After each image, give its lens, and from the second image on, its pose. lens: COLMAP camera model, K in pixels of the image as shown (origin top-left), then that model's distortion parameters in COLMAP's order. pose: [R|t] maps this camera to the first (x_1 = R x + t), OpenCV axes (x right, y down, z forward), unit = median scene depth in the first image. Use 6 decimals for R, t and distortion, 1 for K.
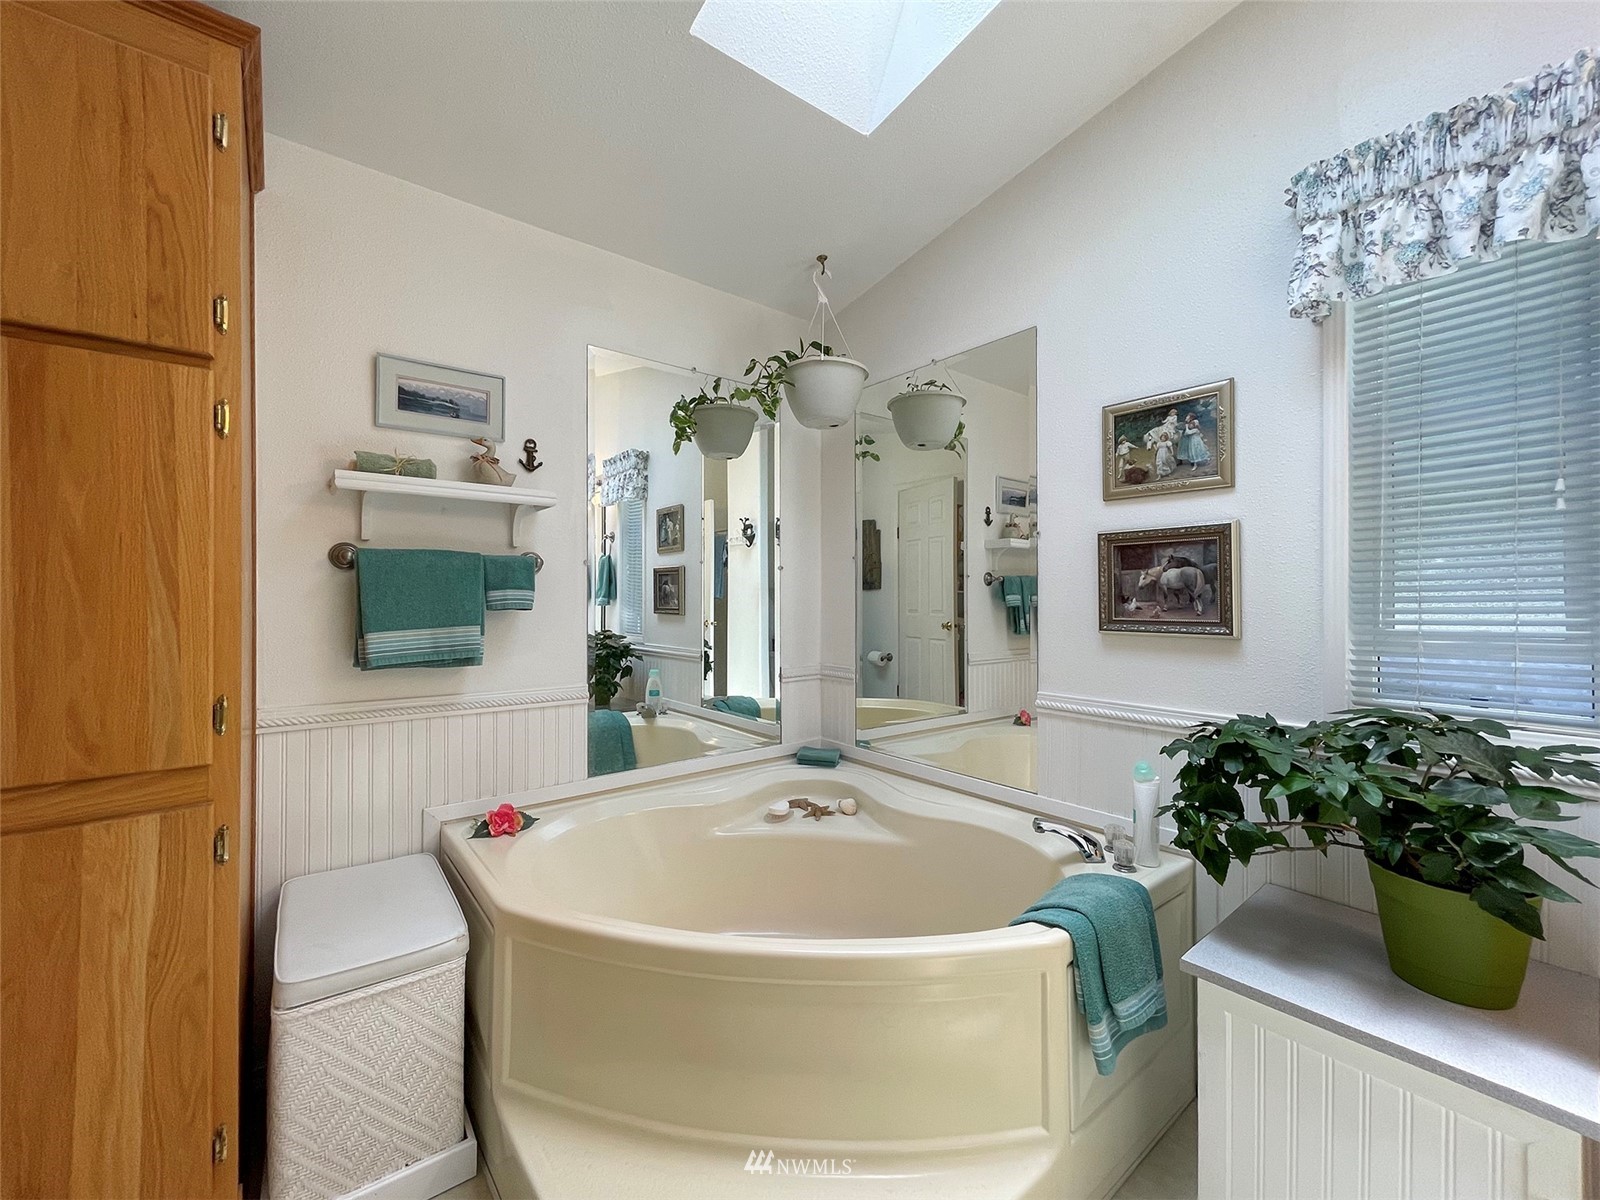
lens RADIAL K [[665.8, 0, 790.3], [0, 665.8, 597.9], [0, 0, 1]] dist [-0.000447, 0.001851]
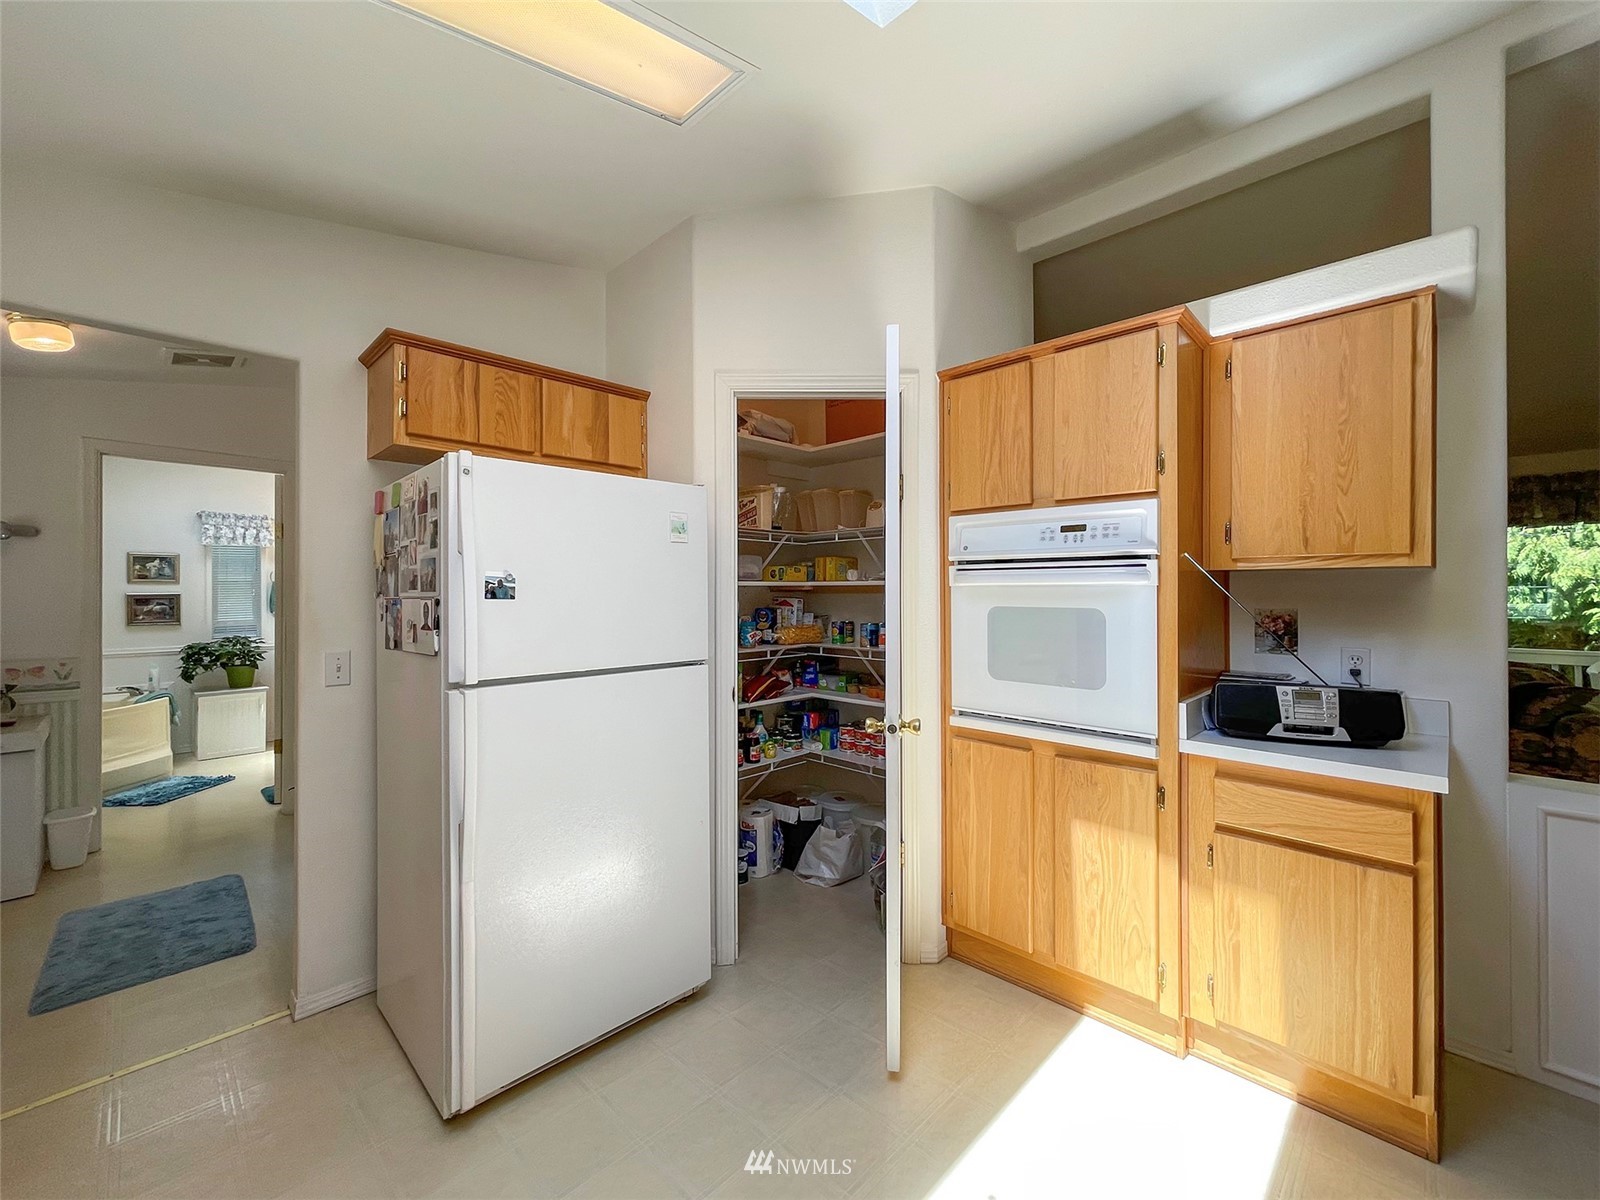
lens RADIAL K [[665.8, 0, 802.8], [0, 665.8, 591.9], [0, 0, 1]] dist [-0.000447, 0.001851]
pose [[-0.125413, 0.000394, 0.992105, -3.266173], [0.004906, 0.999988, 0.000223, -0.101855], [-0.992092, 0.004896, -0.125413, -1.863912]]
